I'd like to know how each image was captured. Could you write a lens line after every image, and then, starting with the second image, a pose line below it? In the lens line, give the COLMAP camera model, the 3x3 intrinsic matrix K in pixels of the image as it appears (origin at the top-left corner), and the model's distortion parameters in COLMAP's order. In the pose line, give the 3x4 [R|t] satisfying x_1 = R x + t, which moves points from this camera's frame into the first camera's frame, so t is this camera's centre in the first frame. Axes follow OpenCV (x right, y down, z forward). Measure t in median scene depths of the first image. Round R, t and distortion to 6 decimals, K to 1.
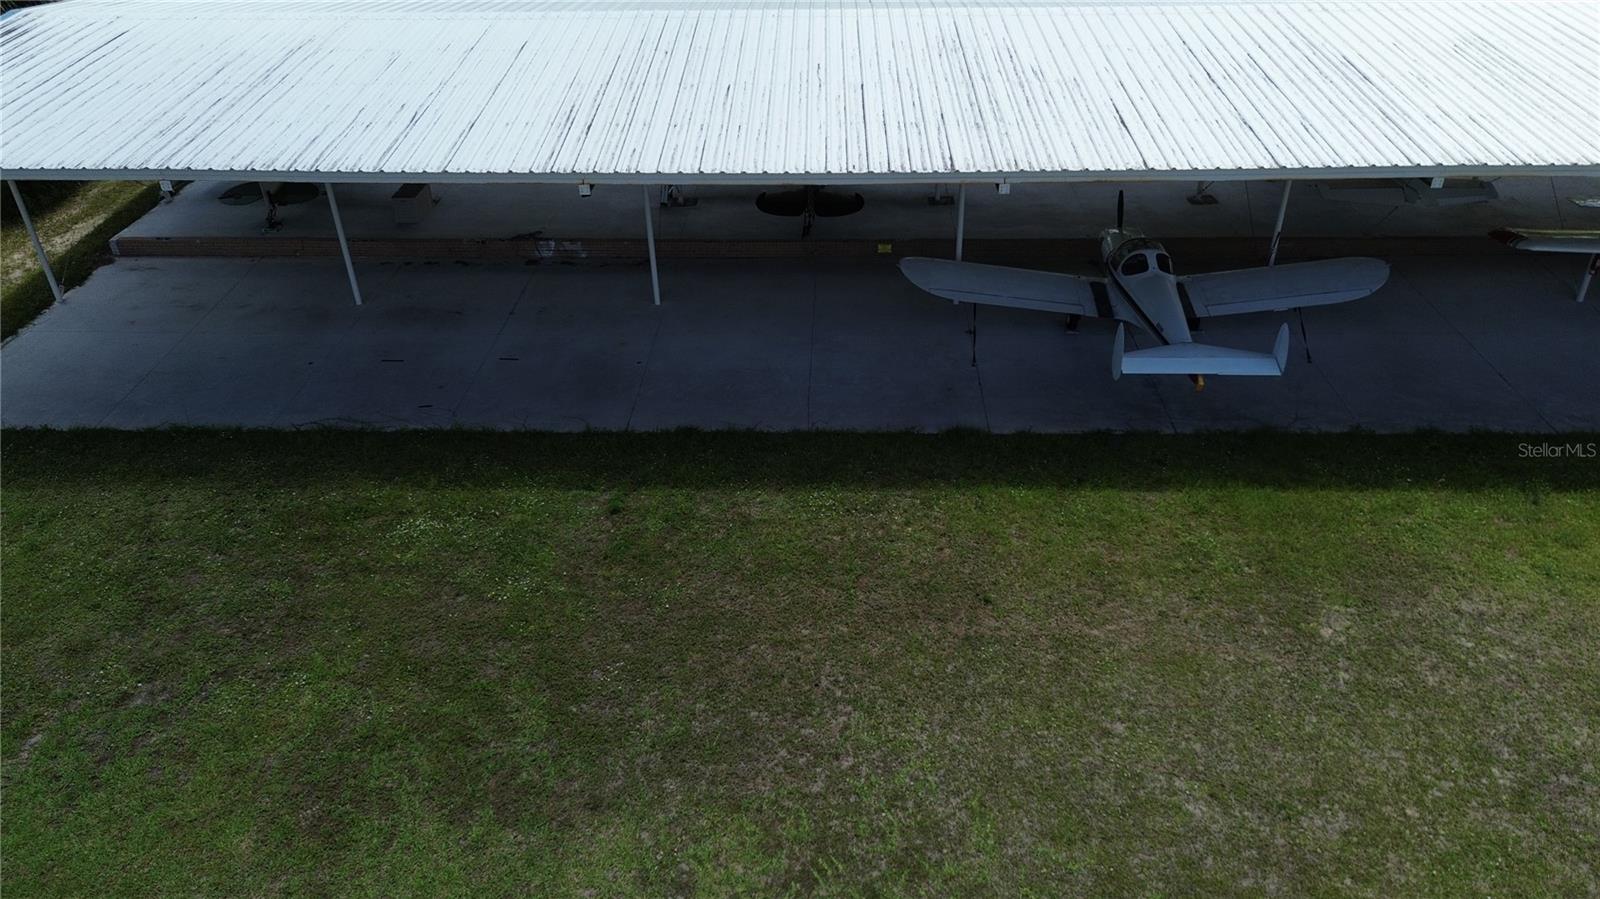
lens RADIAL K [[1137.1, 0, 806.0], [0, 1137.1, 450.1], [0, 0, 1]] dist [0.059560, -0.054684]
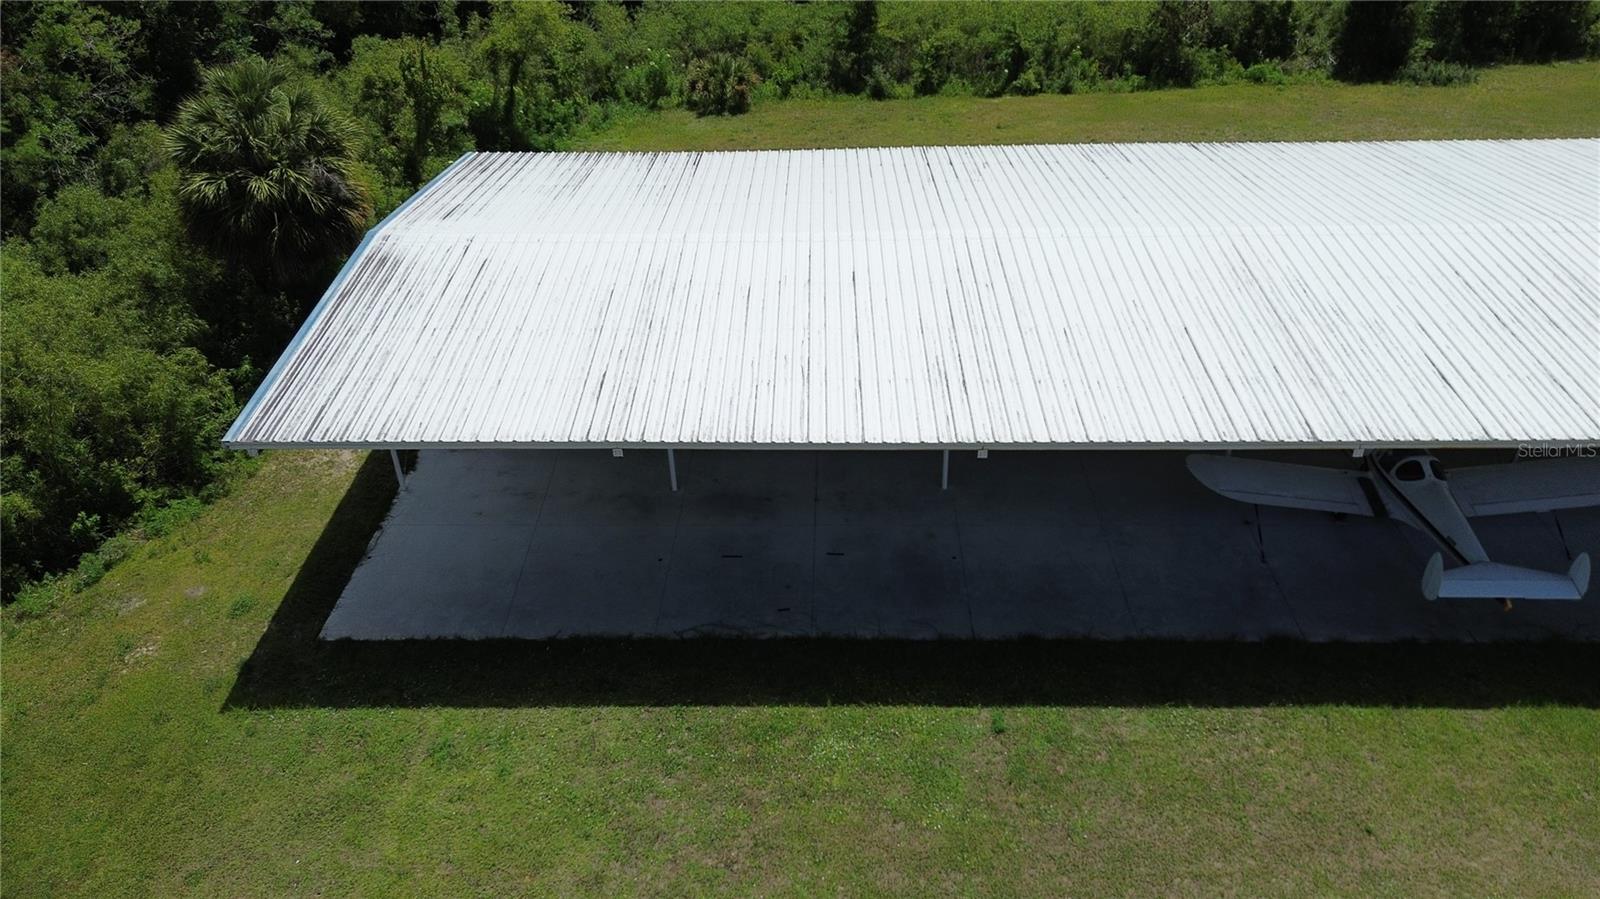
lens RADIAL K [[1137.1, 0, 795.8], [0, 1137.1, 443.1], [0, 0, 1]] dist [0.059560, -0.054684]
pose [[0.999978, -0.005980, 0.003032, -0.365128], [0.005975, 0.999981, 0.001692, -0.229999], [-0.003042, -0.001674, 0.999994, -0.128668]]
